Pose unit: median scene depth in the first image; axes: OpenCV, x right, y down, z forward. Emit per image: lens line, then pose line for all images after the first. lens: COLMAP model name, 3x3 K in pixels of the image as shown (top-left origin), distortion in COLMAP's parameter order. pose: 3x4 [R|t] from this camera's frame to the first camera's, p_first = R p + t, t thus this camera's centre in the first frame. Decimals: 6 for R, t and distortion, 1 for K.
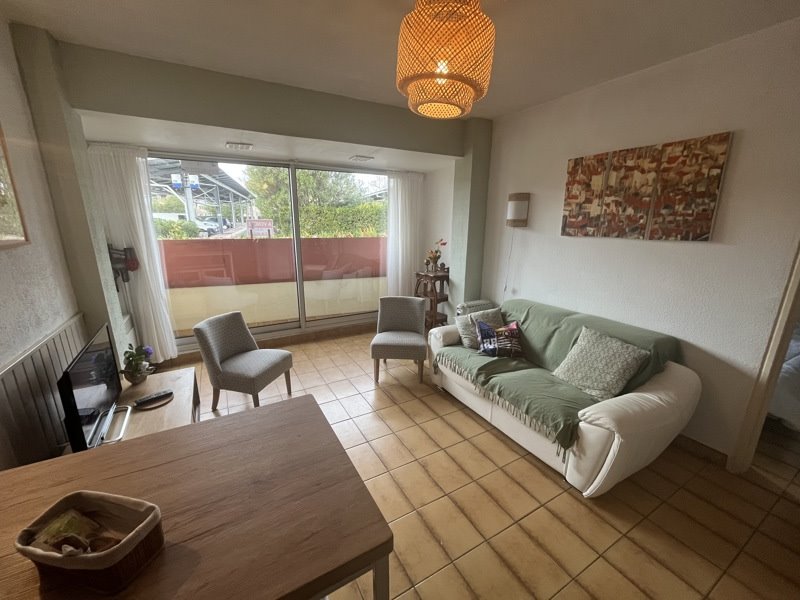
lens RADIAL K [[323.7, 0, 398.8], [0, 323.7, 300.3], [0, 0, 1]] dist [0.001299, 0.000039]
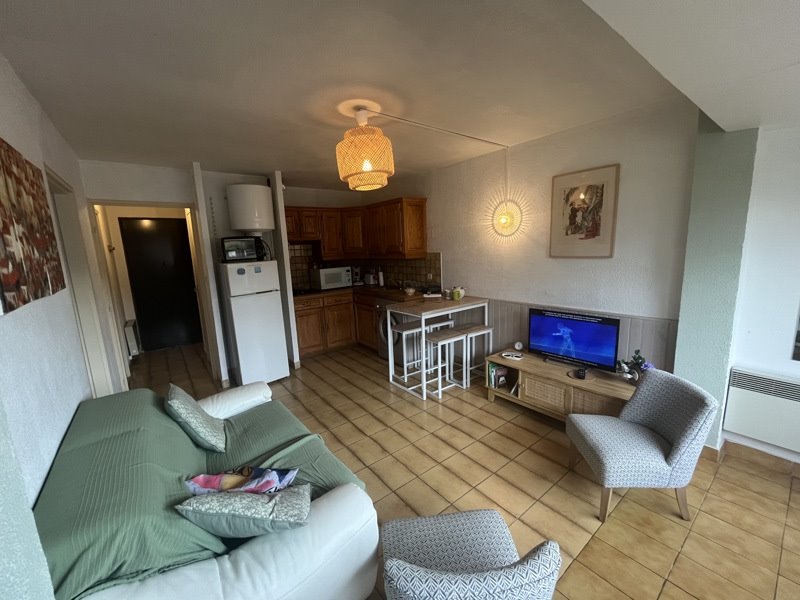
lens RADIAL K [[323.7, 0, 398.8], [0, 323.7, 300.3], [0, 0, 1]] dist [0.001299, 0.000039]
pose [[-0.989315, 0.056697, -0.134316, 0.108666], [-0.000589, 0.919721, 0.392572, -0.336285], [0.145791, 0.388457, -0.909861, 1.313738]]
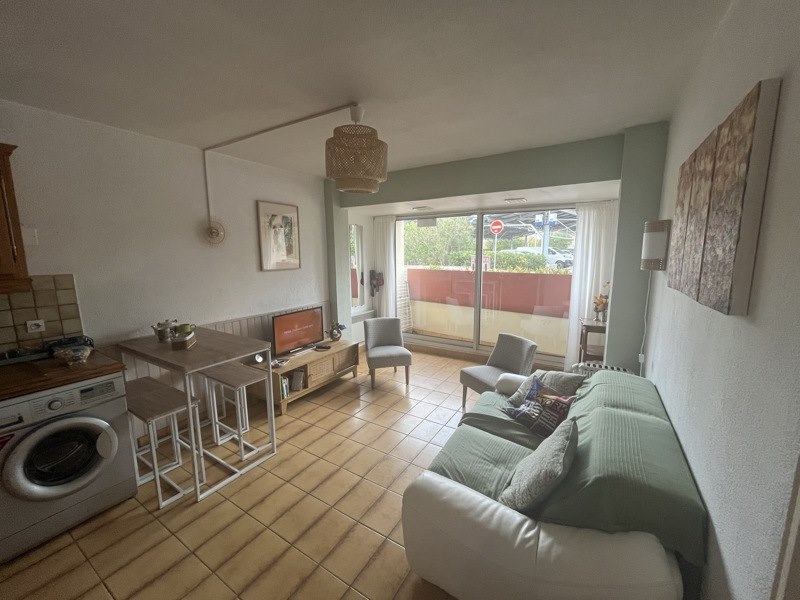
lens RADIAL K [[323.7, 0, 398.8], [0, 323.7, 300.3], [0, 0, 1]] dist [0.001299, 0.000039]
pose [[0.479506, 0.122842, -0.868898, 0.755435], [-0.202893, 0.978844, 0.026418, -0.081612], [0.853761, 0.163626, 0.494285, 0.241776]]
